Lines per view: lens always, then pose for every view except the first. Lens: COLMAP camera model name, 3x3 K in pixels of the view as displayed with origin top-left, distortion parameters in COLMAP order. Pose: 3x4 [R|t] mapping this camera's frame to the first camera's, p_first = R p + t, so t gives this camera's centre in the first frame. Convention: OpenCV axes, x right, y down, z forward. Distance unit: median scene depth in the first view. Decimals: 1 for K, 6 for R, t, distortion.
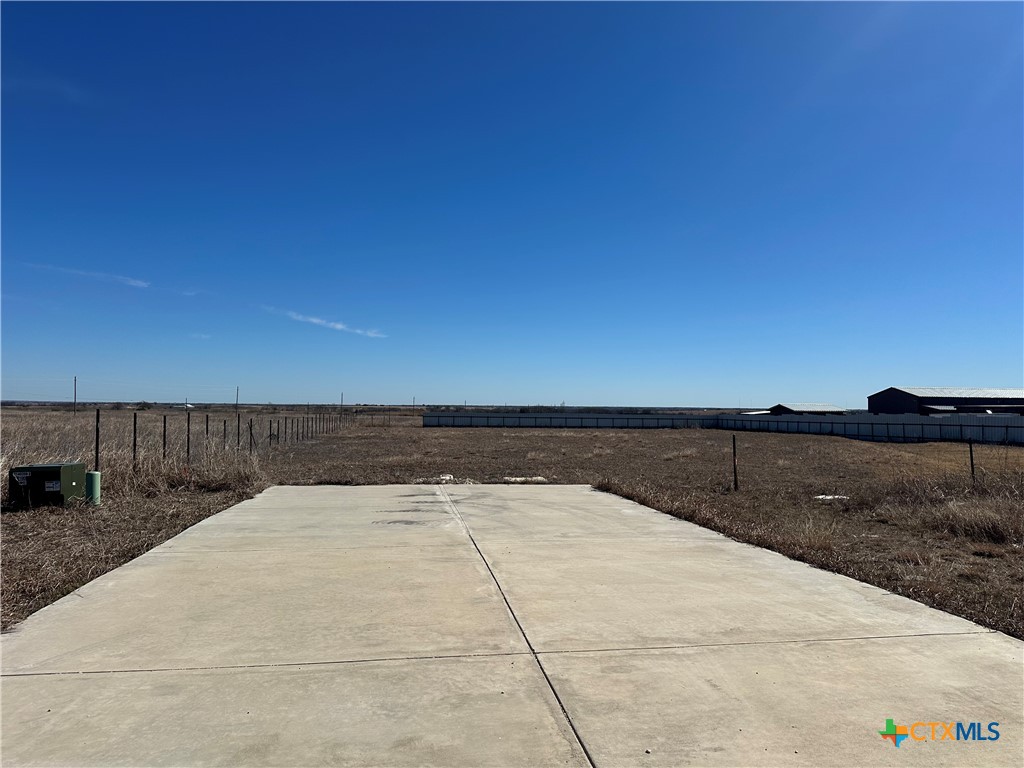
lens RADIAL K [[706.9, 0, 527.7], [0, 706.9, 392.7], [0, 0, 1]] dist [0.057105, -0.057477]
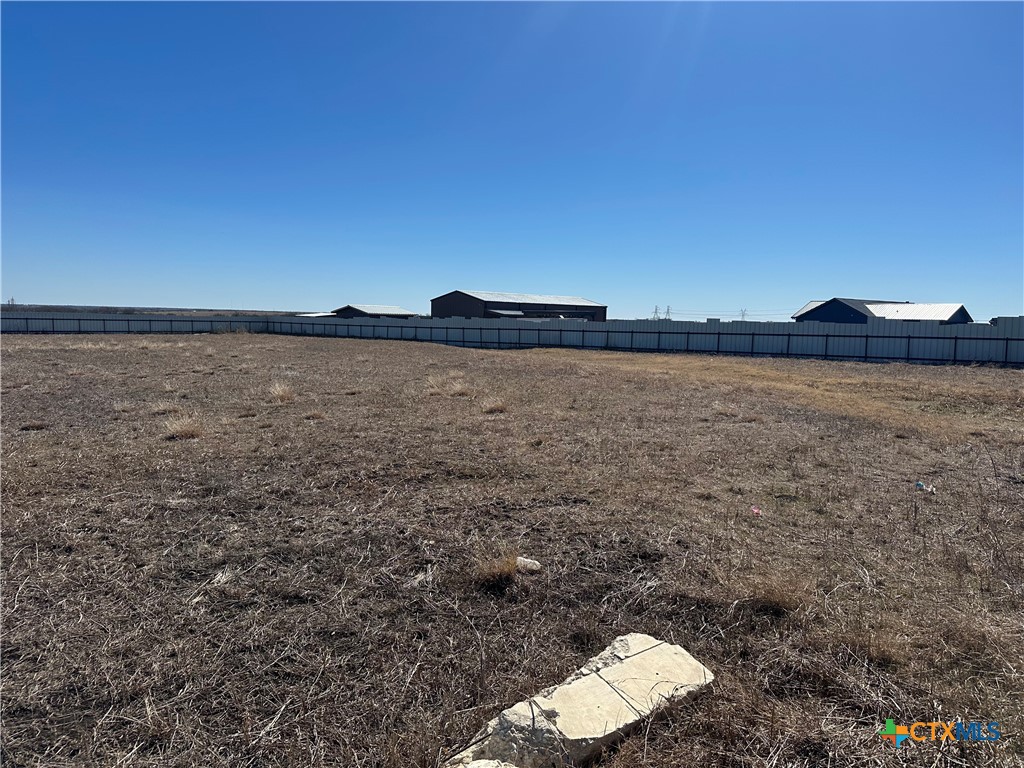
lens RADIAL K [[706.9, 0, 514.1], [0, 706.9, 382.5], [0, 0, 1]] dist [0.057105, -0.057477]
pose [[0.788302, -0.048236, 0.613395, -0.316657], [-0.027389, 0.993183, 0.113299, 0.057287], [-0.614678, -0.106114, 0.781607, 1.847043]]
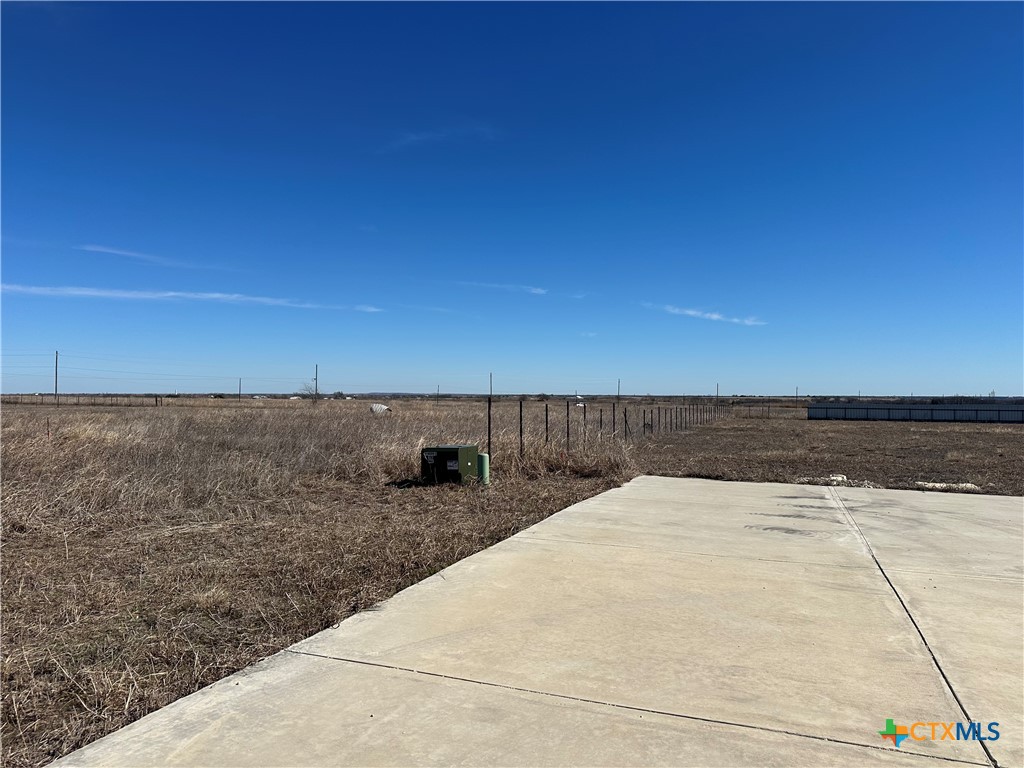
lens RADIAL K [[706.9, 0, 506.0], [0, 706.9, 388.7], [0, 0, 1]] dist [0.057105, -0.057477]
pose [[0.854099, -0.009746, -0.520020, -0.012325], [0.013387, 0.999905, 0.003247, 0.007336], [0.519939, -0.009735, 0.854148, 0.094357]]
